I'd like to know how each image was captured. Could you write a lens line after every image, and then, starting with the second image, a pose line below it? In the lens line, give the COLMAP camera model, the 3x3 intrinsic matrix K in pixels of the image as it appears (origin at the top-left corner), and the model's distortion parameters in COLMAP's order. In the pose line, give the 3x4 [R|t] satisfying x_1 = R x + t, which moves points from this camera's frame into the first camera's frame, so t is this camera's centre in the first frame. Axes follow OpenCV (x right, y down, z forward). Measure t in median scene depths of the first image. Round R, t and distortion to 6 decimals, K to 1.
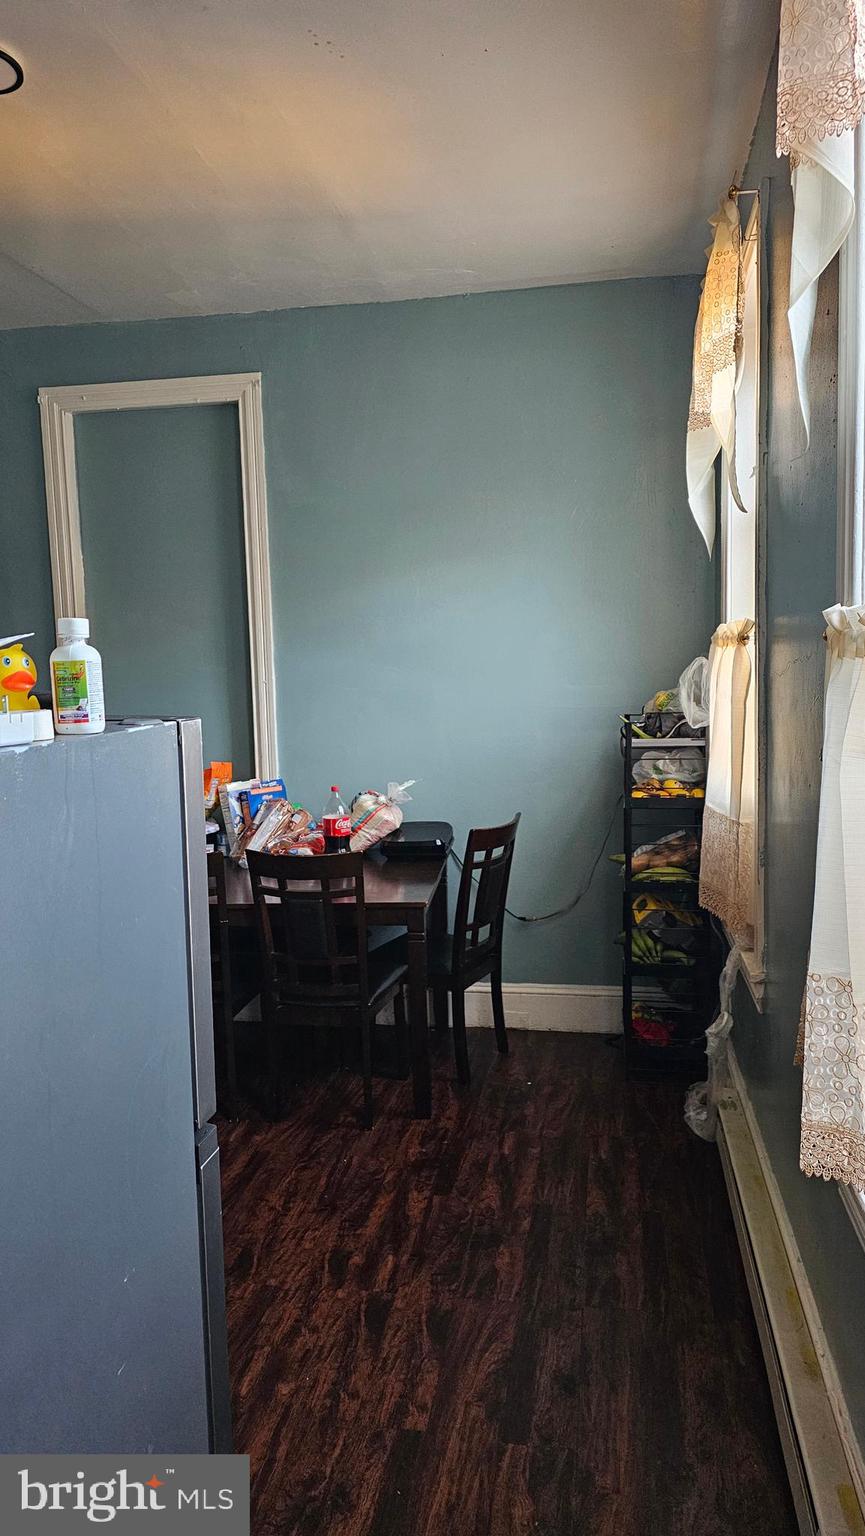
lens RADIAL K [[1018.8, 0, 431.5], [0, 1018.8, 771.0], [0, 0, 1]] dist [0.058499, -0.058737]
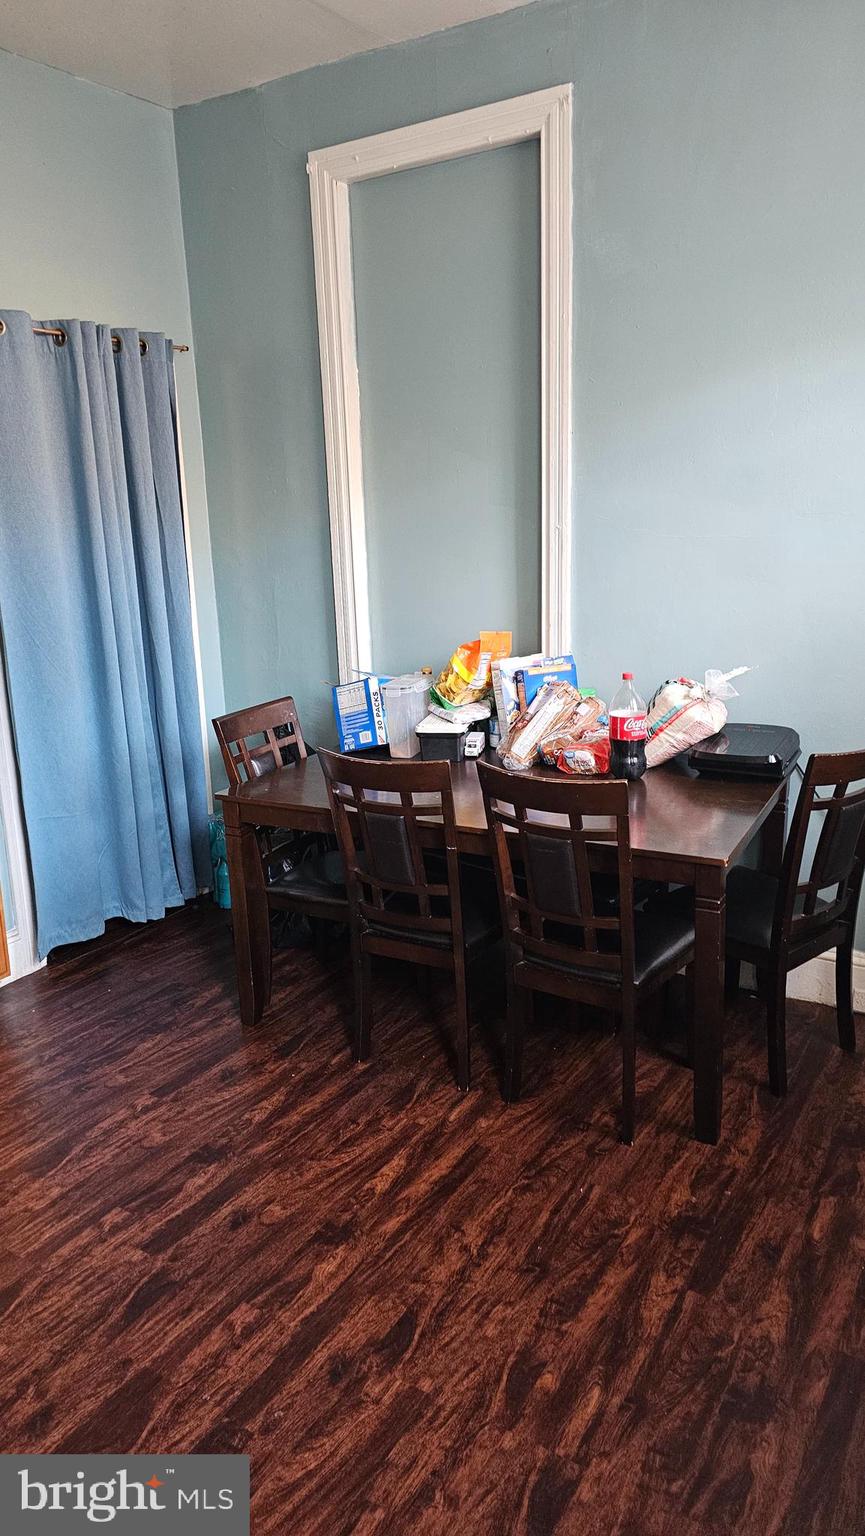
lens RADIAL K [[1018.8, 0, 429.0], [0, 1018.8, 758.3], [0, 0, 1]] dist [0.058499, -0.058737]
pose [[0.924143, 0.085582, -0.372338, 0.061484], [-0.030179, 0.987894, 0.152165, -0.037475], [0.380853, -0.129385, 0.915538, 0.302408]]
